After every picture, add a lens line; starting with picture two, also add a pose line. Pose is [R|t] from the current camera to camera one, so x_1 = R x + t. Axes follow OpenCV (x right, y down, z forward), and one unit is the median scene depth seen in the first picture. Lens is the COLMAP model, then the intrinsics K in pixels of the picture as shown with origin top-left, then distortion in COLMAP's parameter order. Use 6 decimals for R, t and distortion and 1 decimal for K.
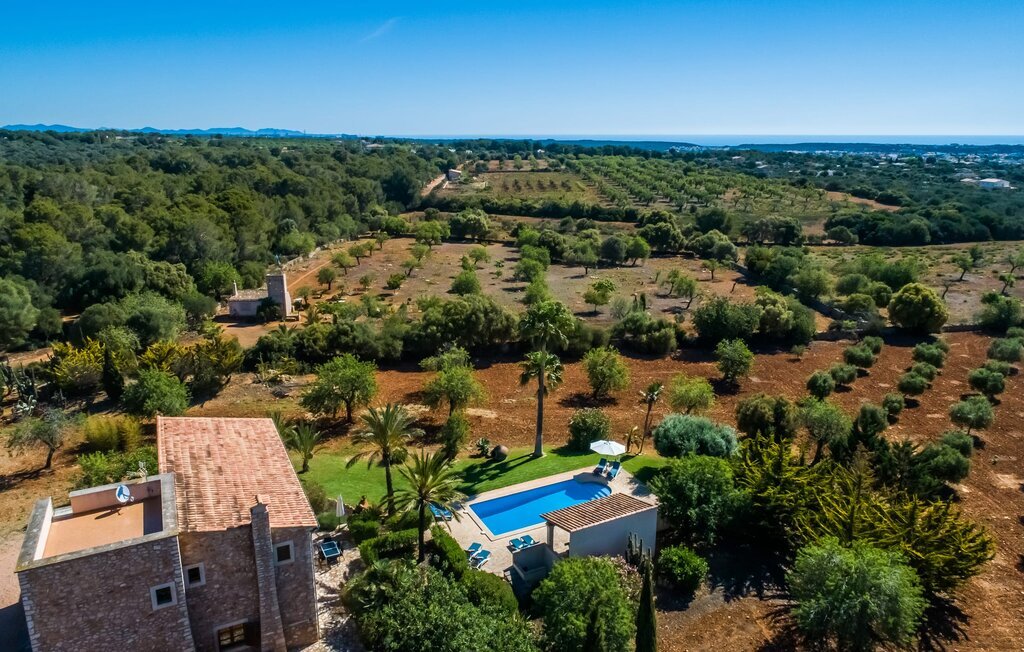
lens RADIAL K [[700.6, 0, 518.2], [0, 700.6, 325.8], [0, 0, 1]] dist [-0.003657, 0.001001]
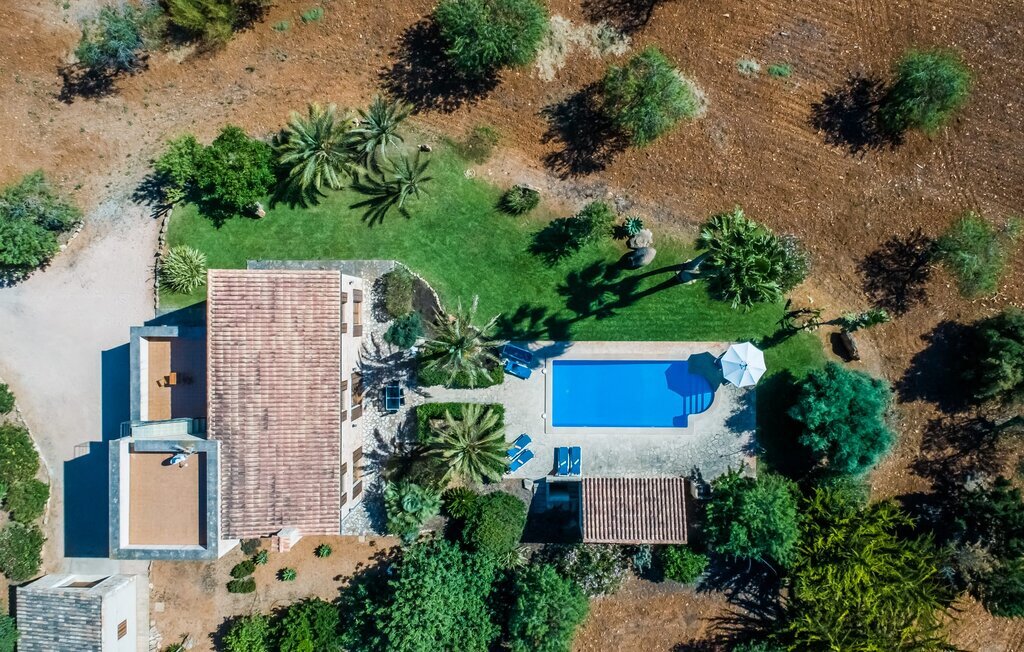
lens RADIAL K [[708.5, 0, 512.0], [0, 708.5, 326.0], [0, 0, 1]] dist [-0.004033, -0.000414]
pose [[0.885060, 0.465037, -0.020251, -0.065197], [-0.097822, 0.228357, 0.968651, -0.354749], [0.455083, -0.855333, 0.247600, 0.431070]]
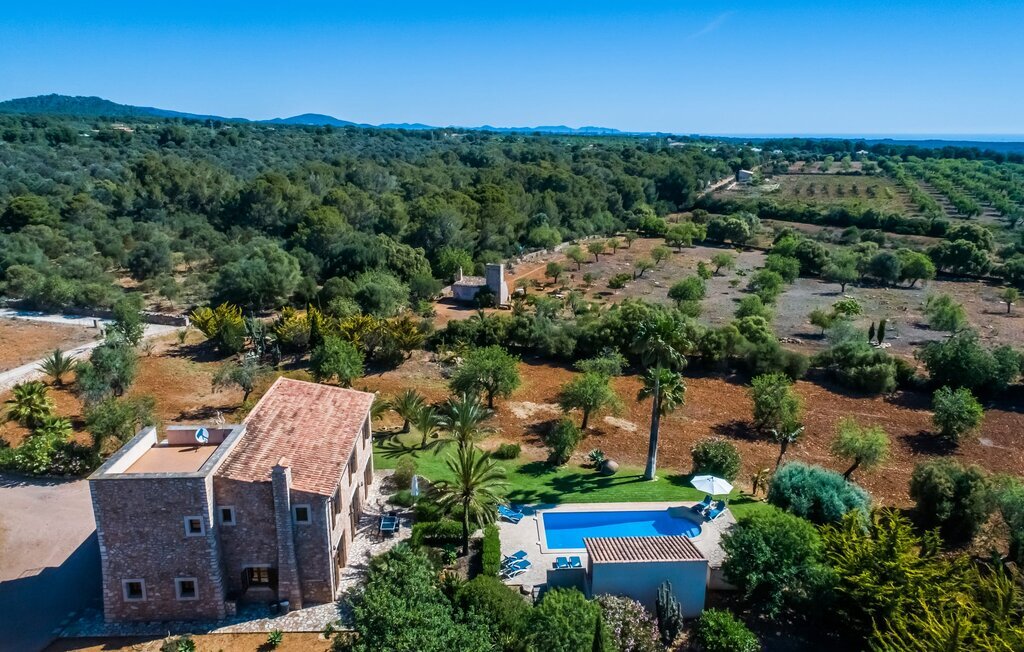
lens RADIAL K [[700.6, 0, 518.2], [0, 700.6, 325.8], [0, 0, 1]] dist [-0.003657, 0.001001]
pose [[0.908024, 0.113945, -0.403124, 0.144714], [-0.112996, 0.993249, 0.026227, -0.014067], [0.403391, 0.021737, 0.914769, 0.046117]]
